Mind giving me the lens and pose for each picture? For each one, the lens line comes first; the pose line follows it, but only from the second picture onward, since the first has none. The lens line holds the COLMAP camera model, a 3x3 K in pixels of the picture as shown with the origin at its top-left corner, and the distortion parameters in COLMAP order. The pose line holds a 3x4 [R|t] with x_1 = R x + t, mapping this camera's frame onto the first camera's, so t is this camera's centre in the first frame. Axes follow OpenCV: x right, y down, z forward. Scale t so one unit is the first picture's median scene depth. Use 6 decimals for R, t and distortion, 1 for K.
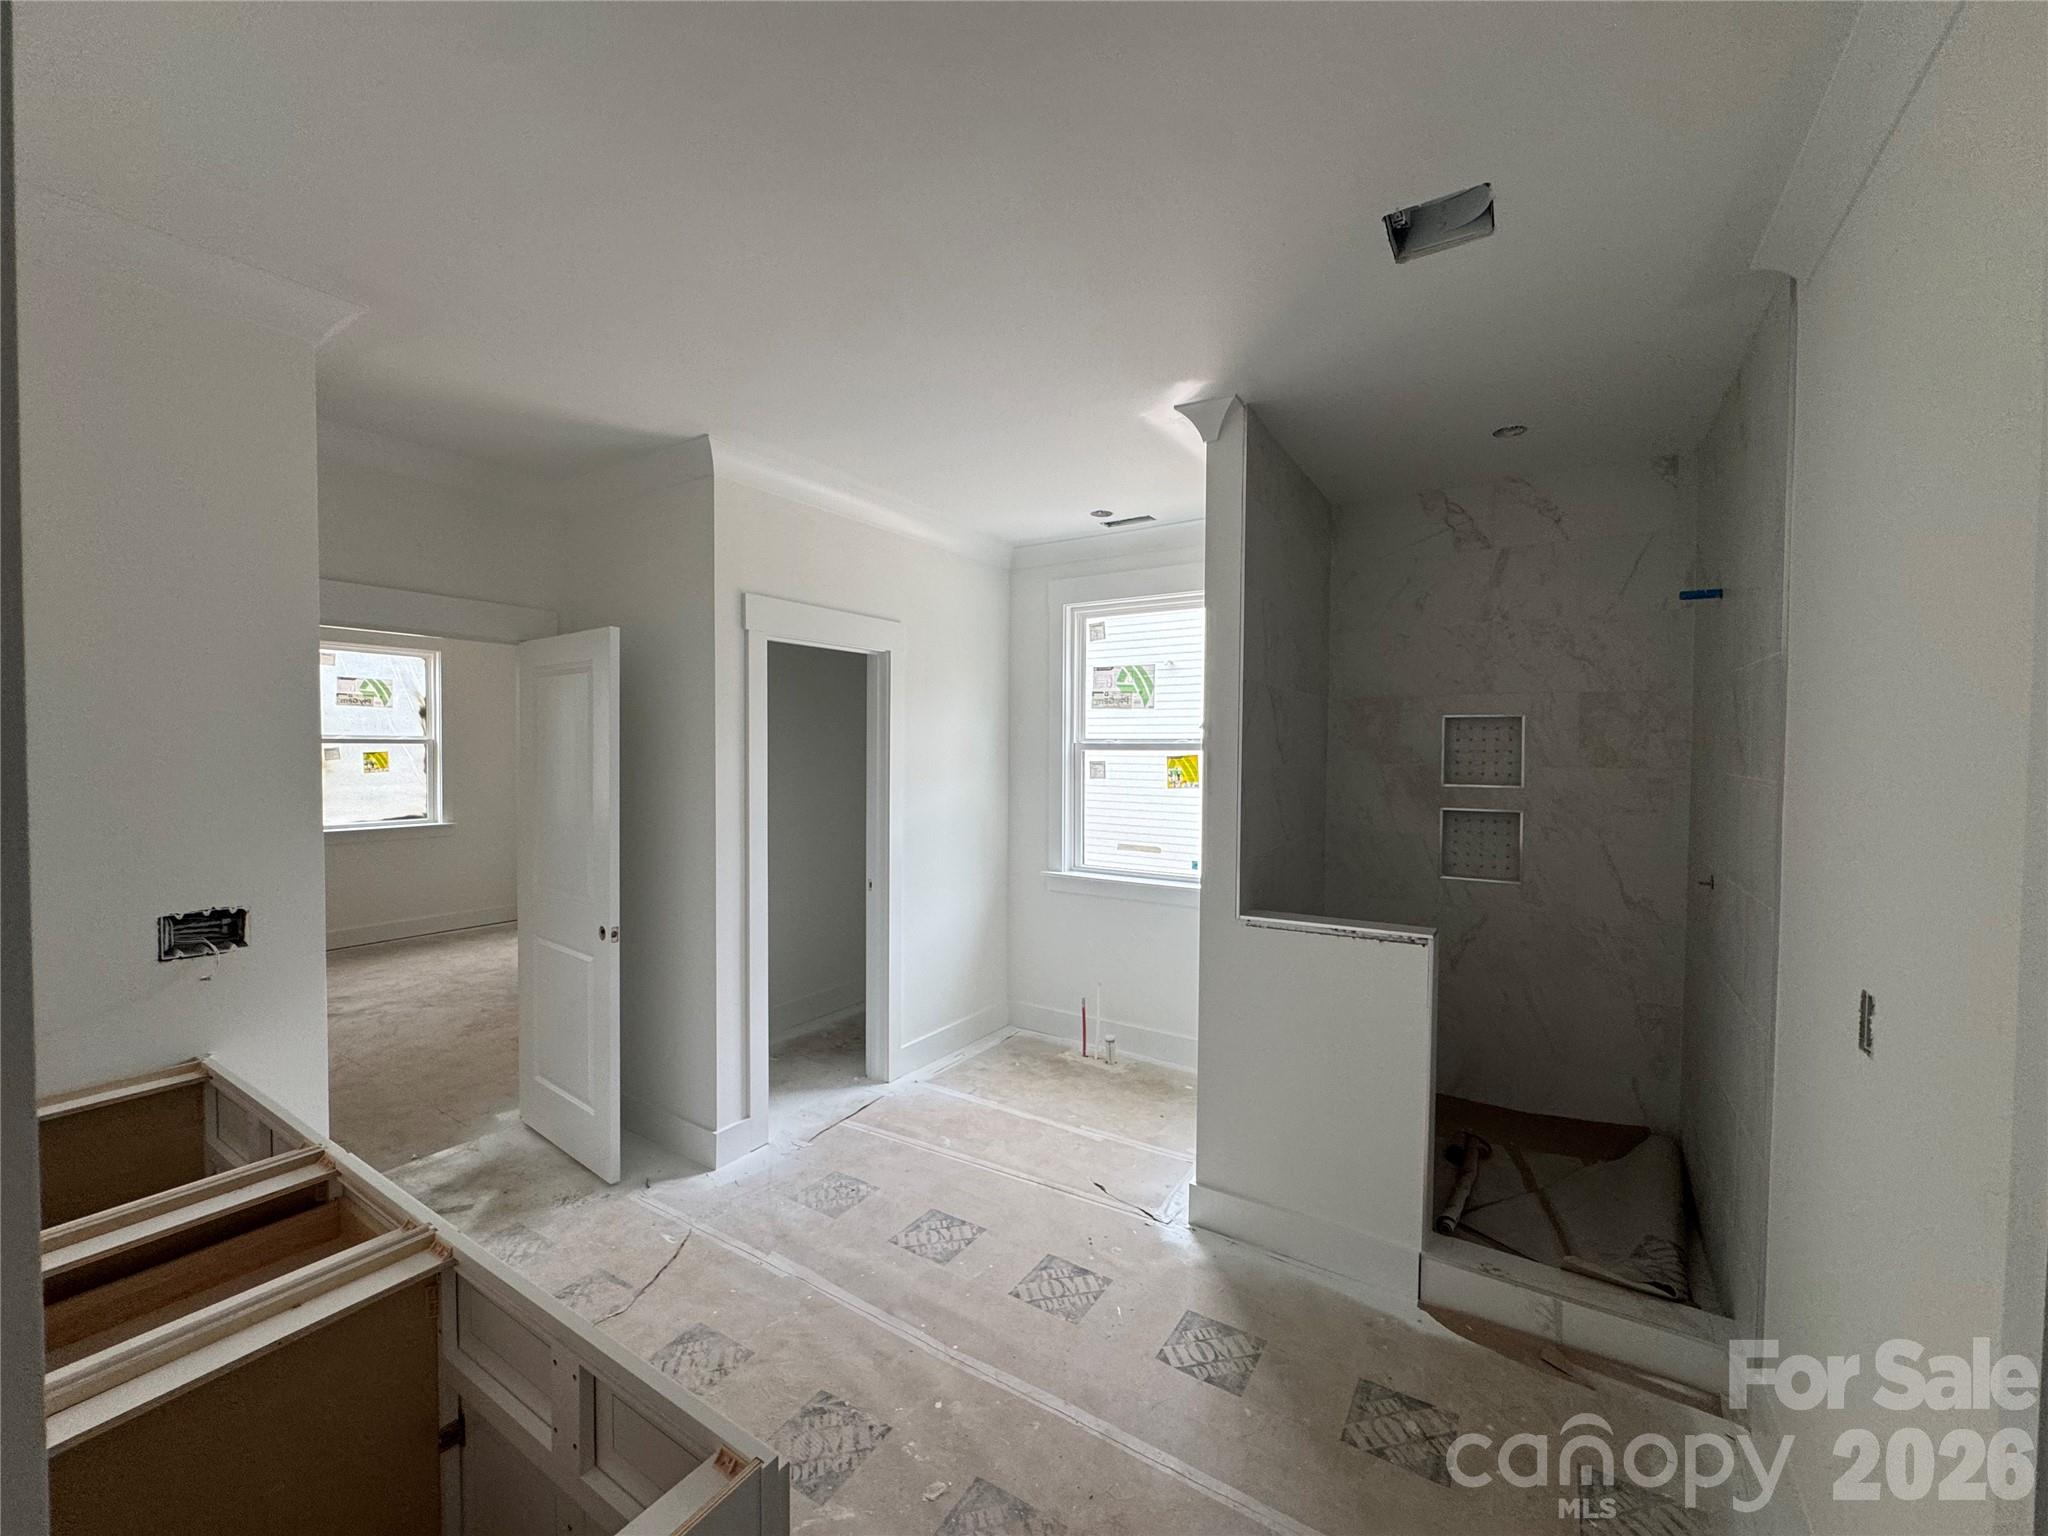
lens RADIAL K [[824.7, 0, 1024.0], [0, 824.7, 768.0], [0, 0, 1]] dist [-0.000325, -0.000003]
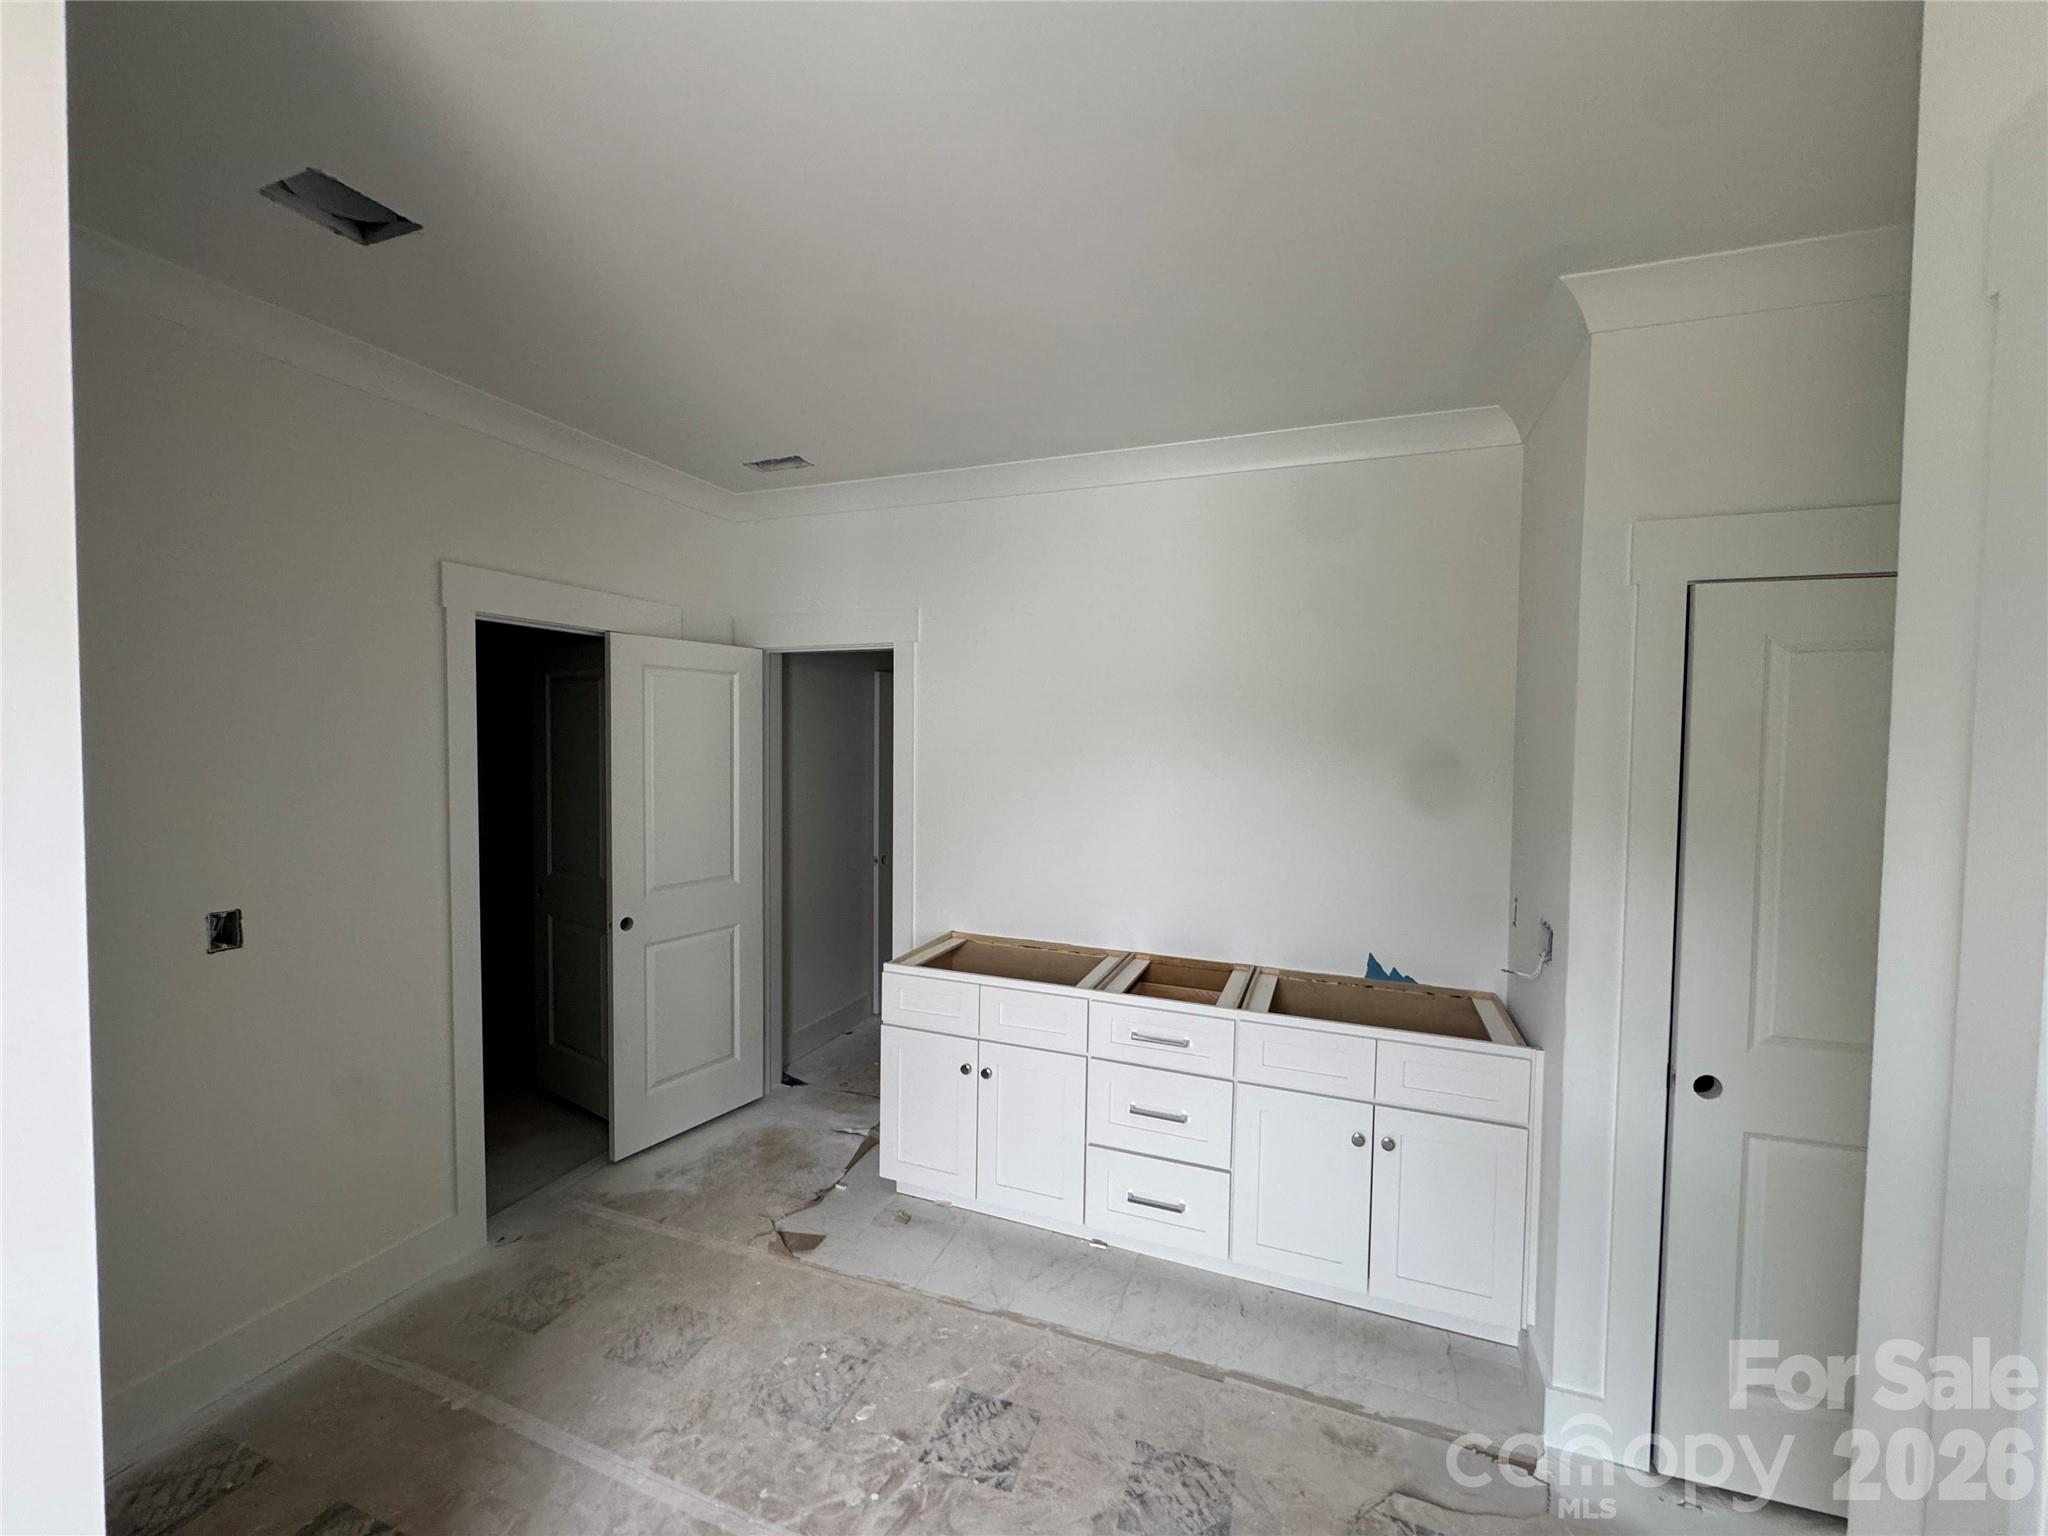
lens RADIAL K [[824.7, 0, 1024.0], [0, 824.7, 768.0], [0, 0, 1]] dist [-0.000325, -0.000003]
pose [[-0.979469, -0.011264, -0.201278, -0.076166], [-0.024442, 0.997707, 0.063108, -0.086606], [0.200106, 0.066732, -0.977499, 1.930789]]
